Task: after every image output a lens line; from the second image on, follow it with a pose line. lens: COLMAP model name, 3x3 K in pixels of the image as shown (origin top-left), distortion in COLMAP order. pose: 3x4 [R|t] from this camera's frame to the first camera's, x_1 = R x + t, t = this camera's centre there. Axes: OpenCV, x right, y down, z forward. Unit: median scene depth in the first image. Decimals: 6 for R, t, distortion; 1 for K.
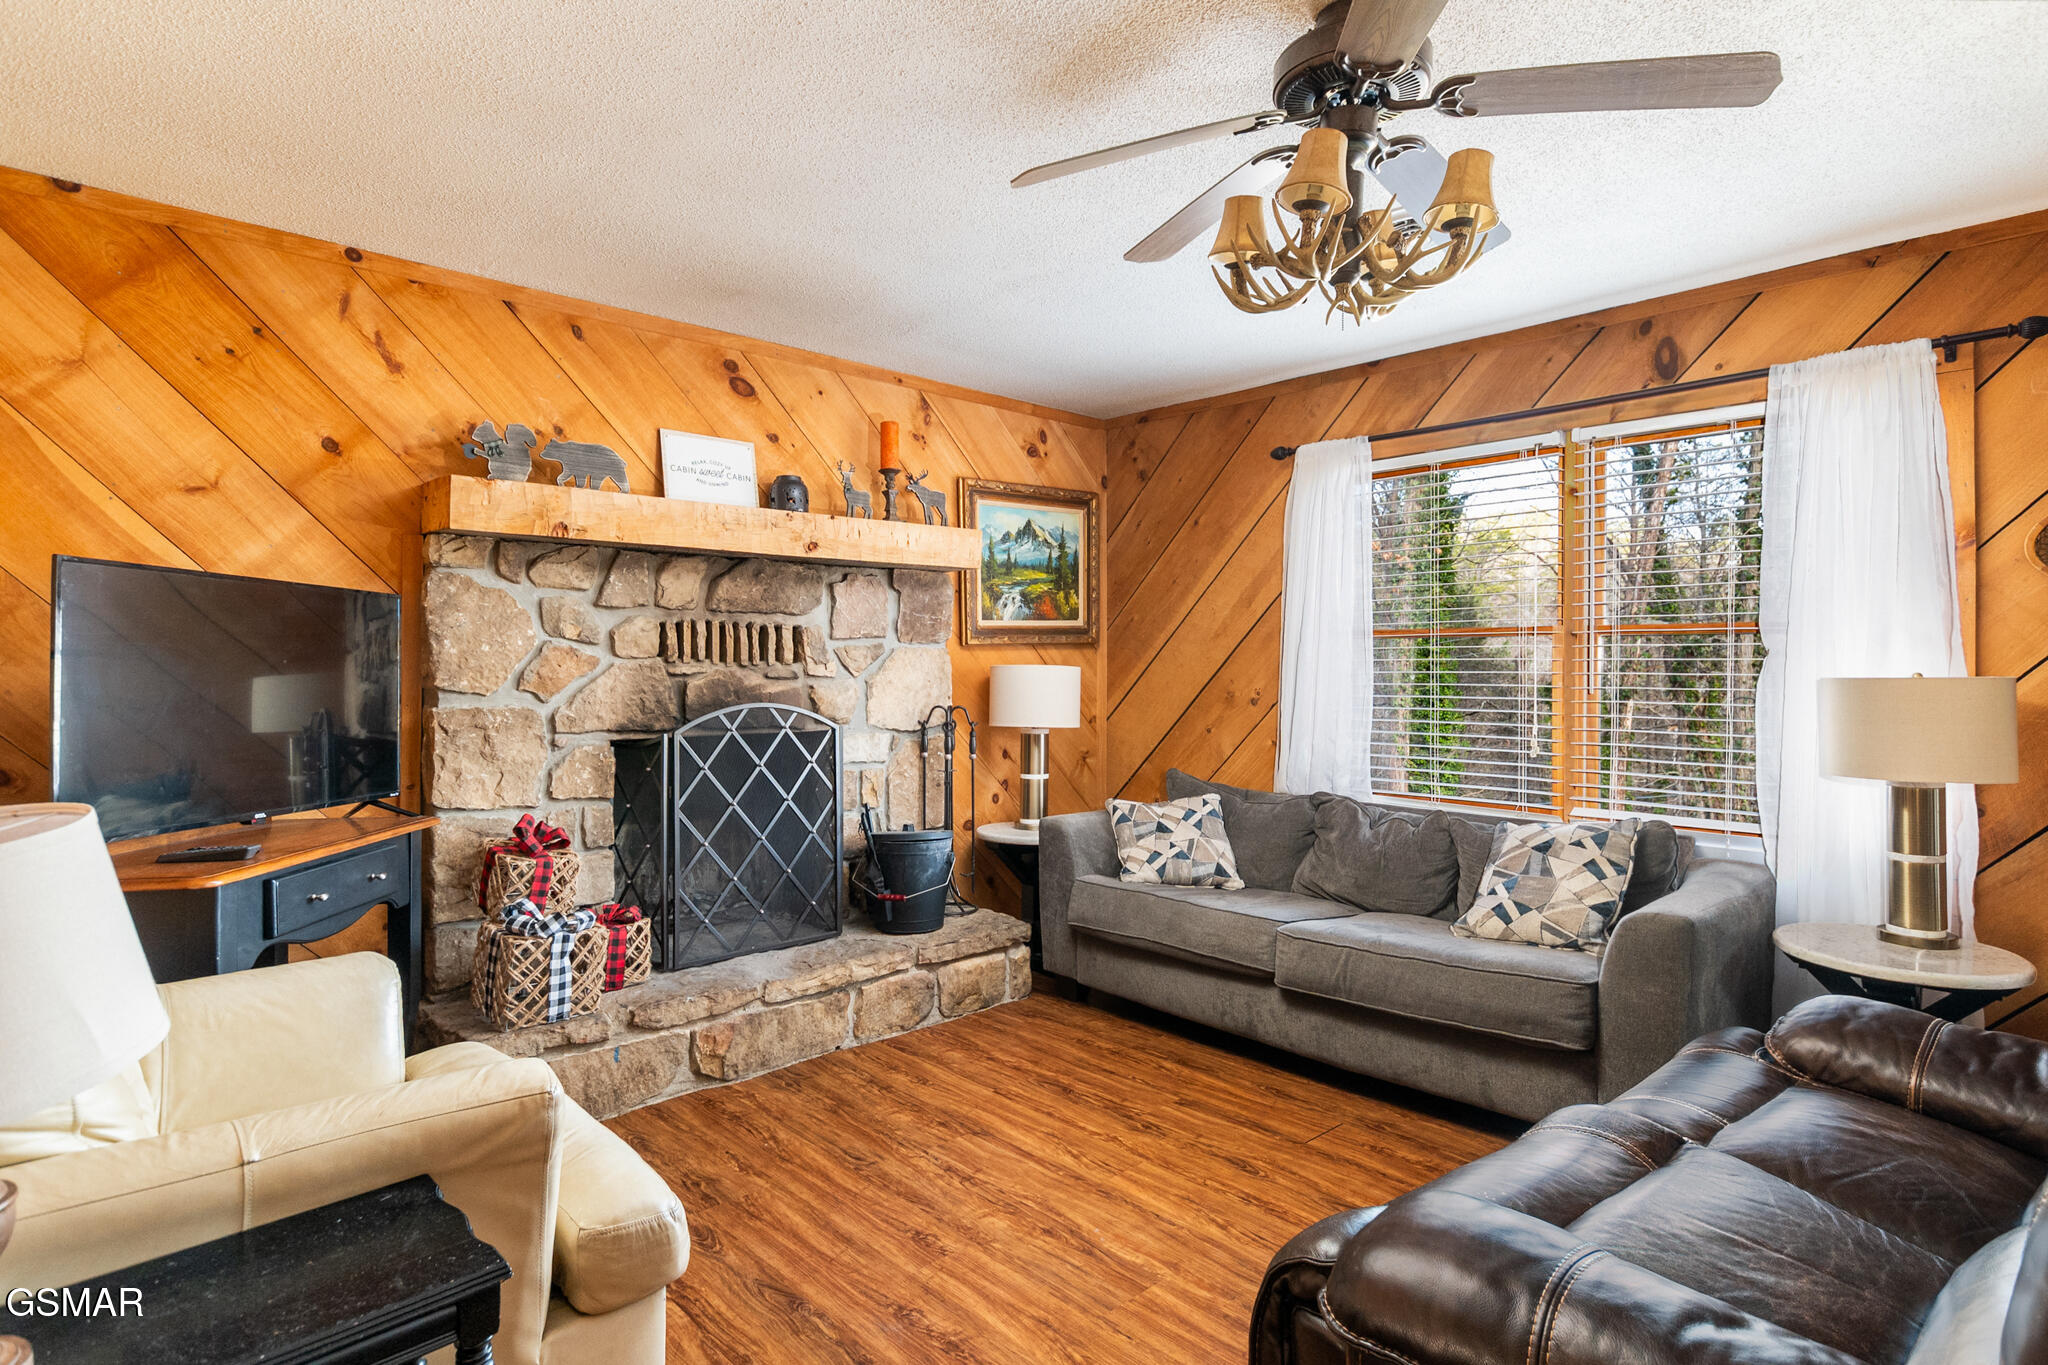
lens RADIAL K [[1058.9, 0, 1089.0], [0, 1058.9, 653.8], [0, 0, 1]] dist [0.019928, -0.001670]
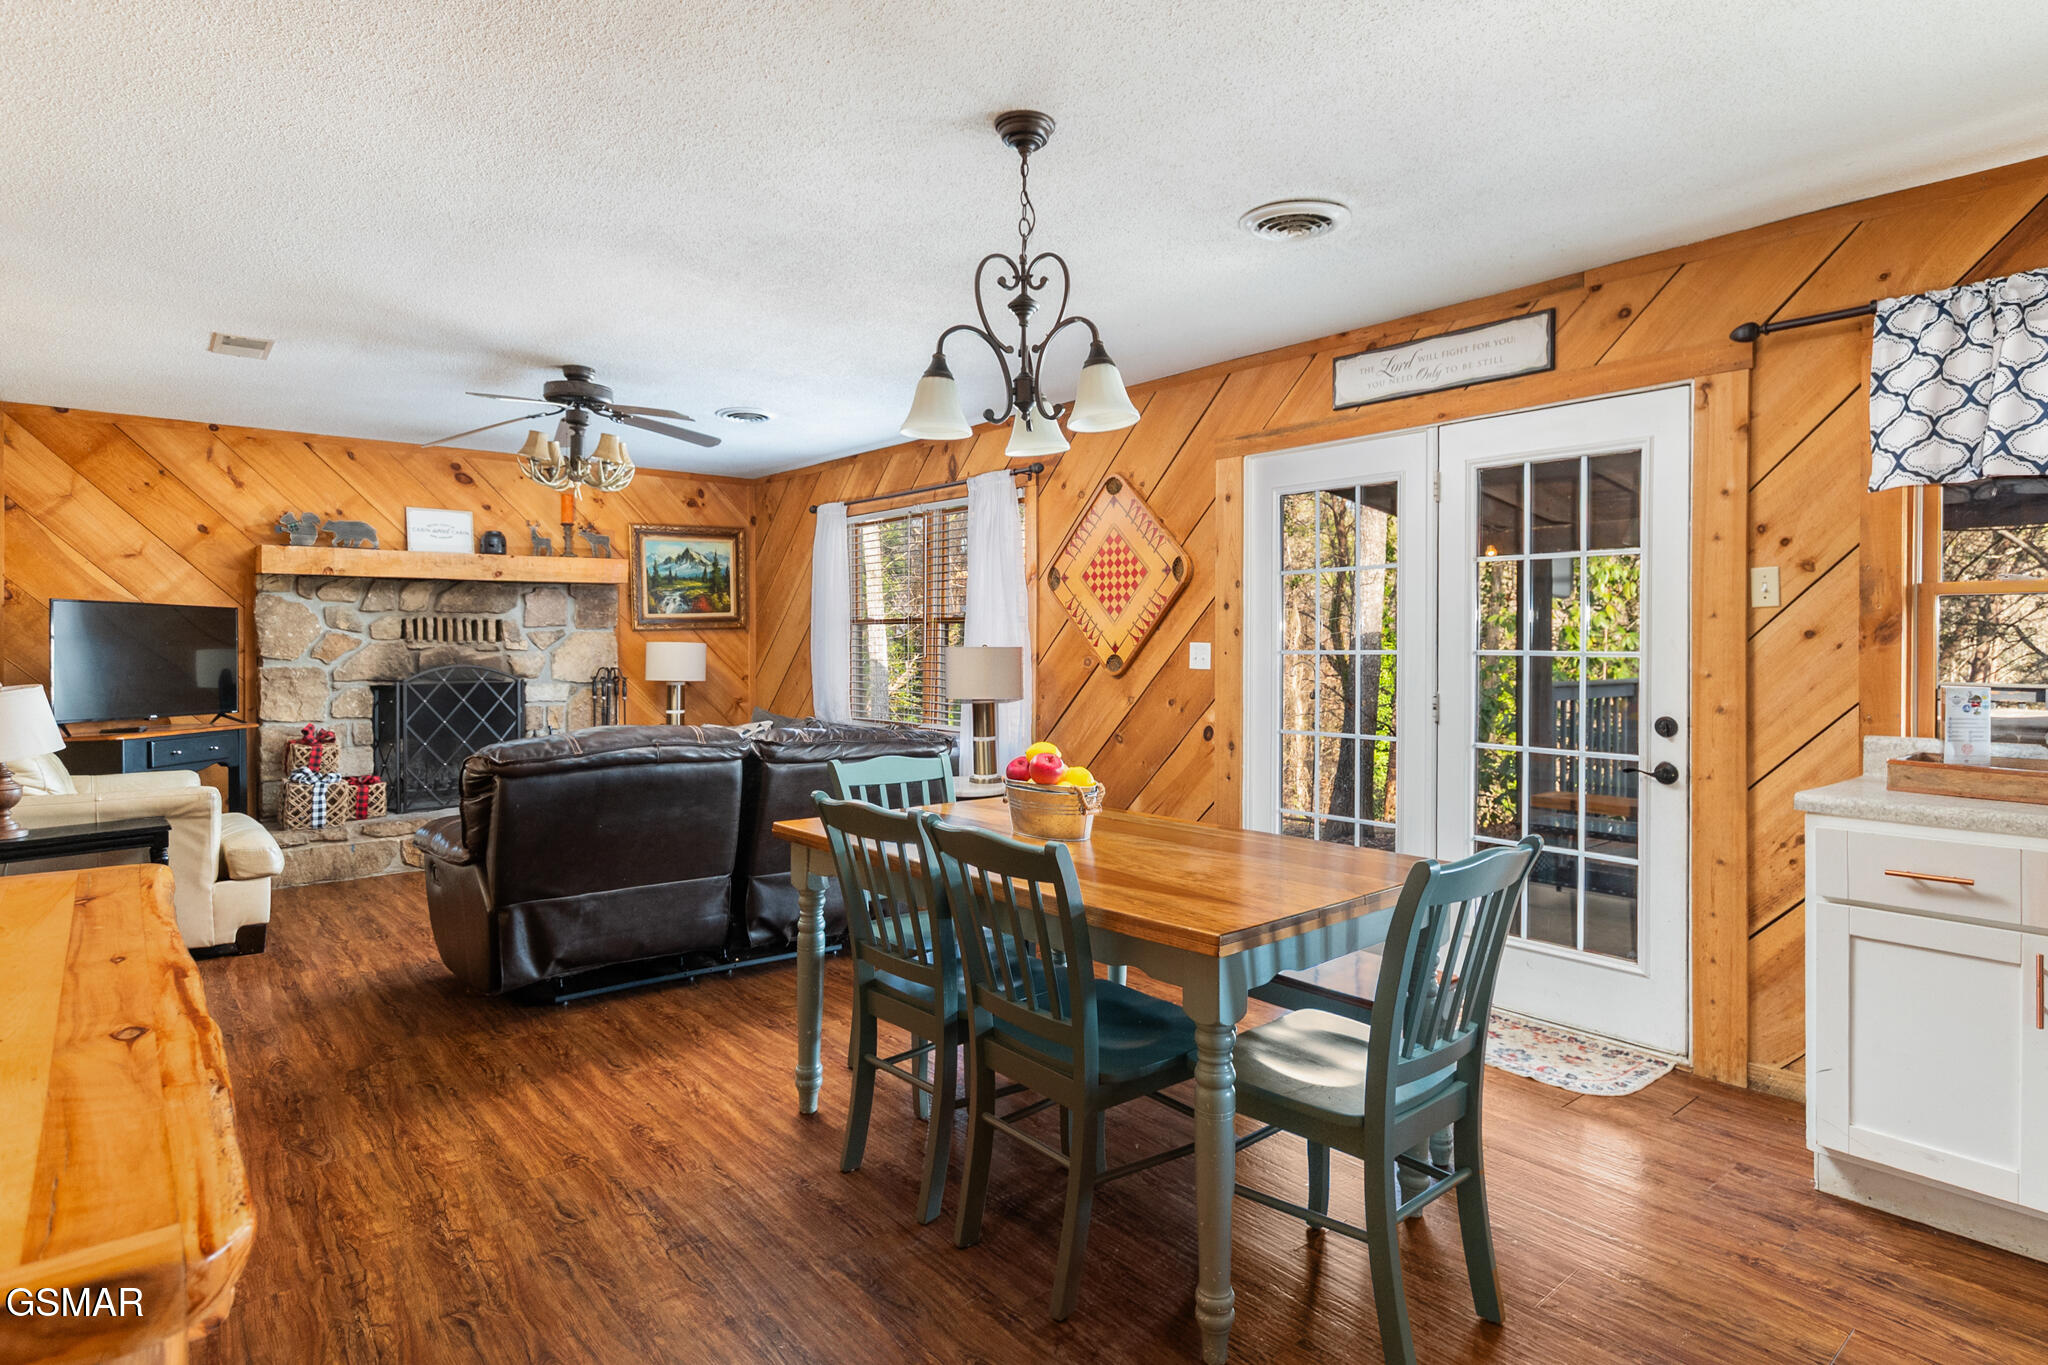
lens RADIAL K [[1058.9, 0, 1086.2], [0, 1058.9, 644.1], [0, 0, 1]] dist [0.019928, -0.001670]
pose [[0.999265, -0.005537, -0.037924, 0.832850], [0.006142, 0.999855, 0.015855, -0.010150], [0.037831, -0.016076, 0.999155, -0.758281]]
